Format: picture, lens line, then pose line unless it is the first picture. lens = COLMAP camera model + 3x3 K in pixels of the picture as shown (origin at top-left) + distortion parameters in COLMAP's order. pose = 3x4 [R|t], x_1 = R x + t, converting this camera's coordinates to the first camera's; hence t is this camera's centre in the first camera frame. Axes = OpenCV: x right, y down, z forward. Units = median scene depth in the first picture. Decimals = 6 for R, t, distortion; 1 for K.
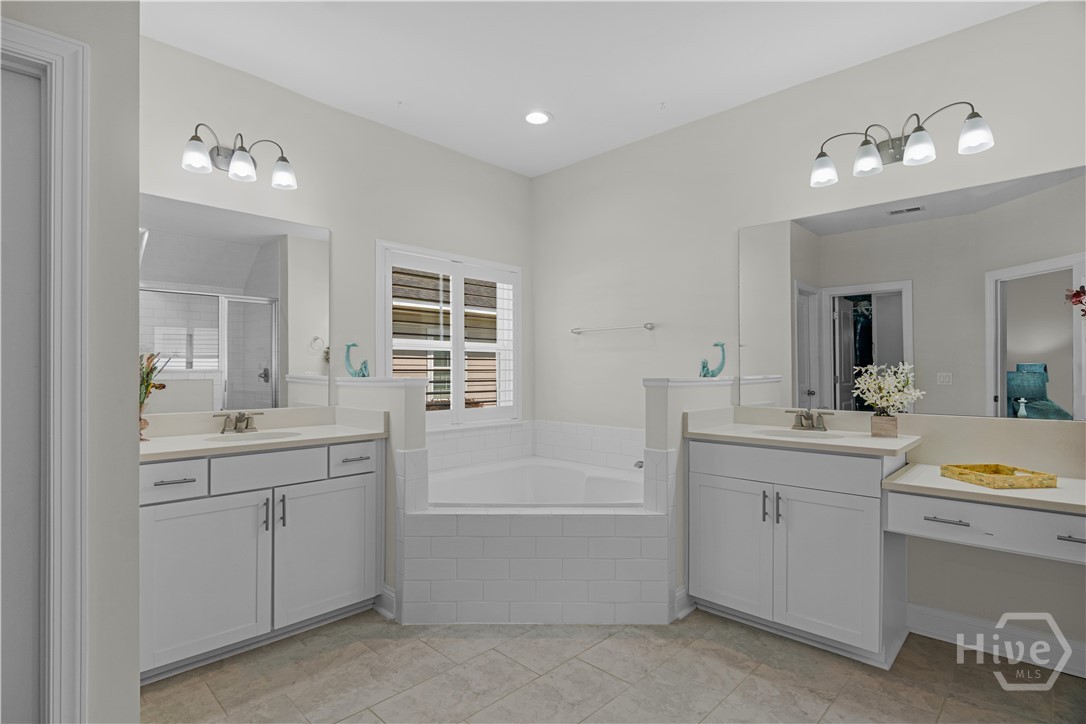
lens RADIAL K [[533.4, 0, 538.0], [0, 533.4, 365.4], [0, 0, 1]] dist [-0.027218, -0.001146]
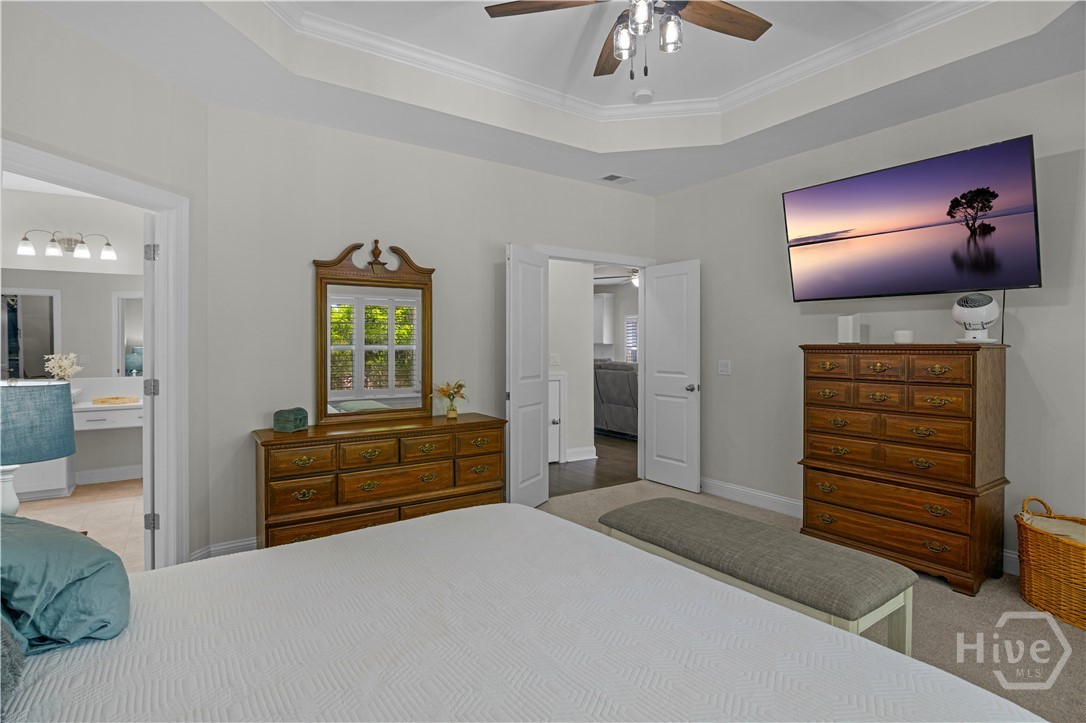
lens RADIAL K [[533.4, 0, 539.2], [0, 533.4, 351.8], [0, 0, 1]] dist [-0.027218, -0.001146]
pose [[0.176249, -0.009887, 0.984296, -0.927039], [-0.009365, 0.999887, 0.011721, -0.049585], [-0.984301, -0.011284, 0.176136, -1.081237]]
